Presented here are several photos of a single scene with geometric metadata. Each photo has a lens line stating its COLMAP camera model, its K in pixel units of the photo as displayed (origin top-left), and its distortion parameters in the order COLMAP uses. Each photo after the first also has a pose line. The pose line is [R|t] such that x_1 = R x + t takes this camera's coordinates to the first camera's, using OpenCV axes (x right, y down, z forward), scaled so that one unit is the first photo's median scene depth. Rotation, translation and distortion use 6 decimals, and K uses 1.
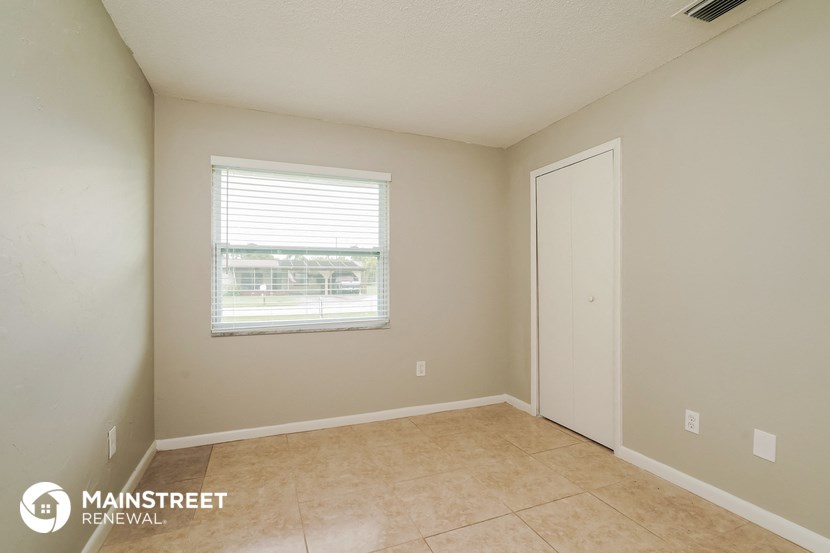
lens RADIAL K [[384.7, 0, 415.0], [0, 384.7, 276.5], [0, 0, 1]] dist [-0.050183, 0.000178]
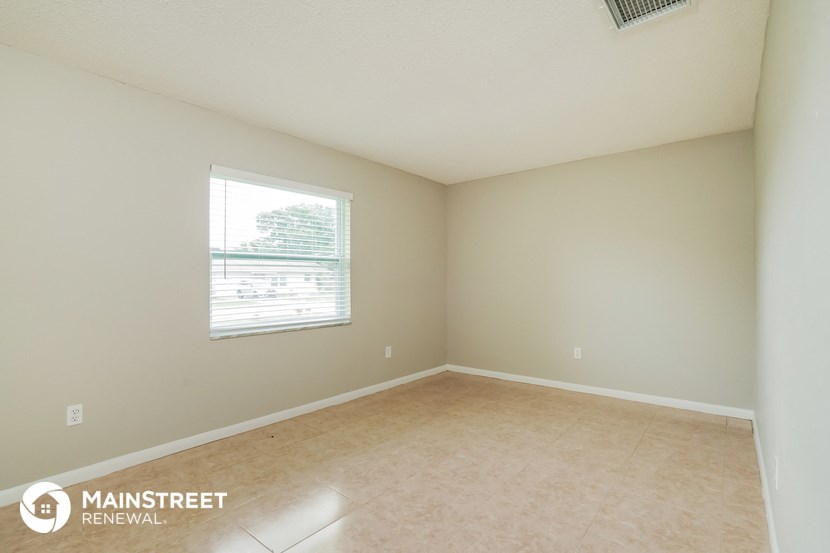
lens RADIAL K [[400.1, 0, 414.7], [0, 400.1, 289.4], [0, 0, 1]] dist [-0.000448, -0.000114]
pose [[0.884642, -0.024045, 0.465650, -0.478969], [0.013669, 0.999578, 0.025646, -0.000798], [-0.466070, -0.016323, 0.884597, -0.193374]]
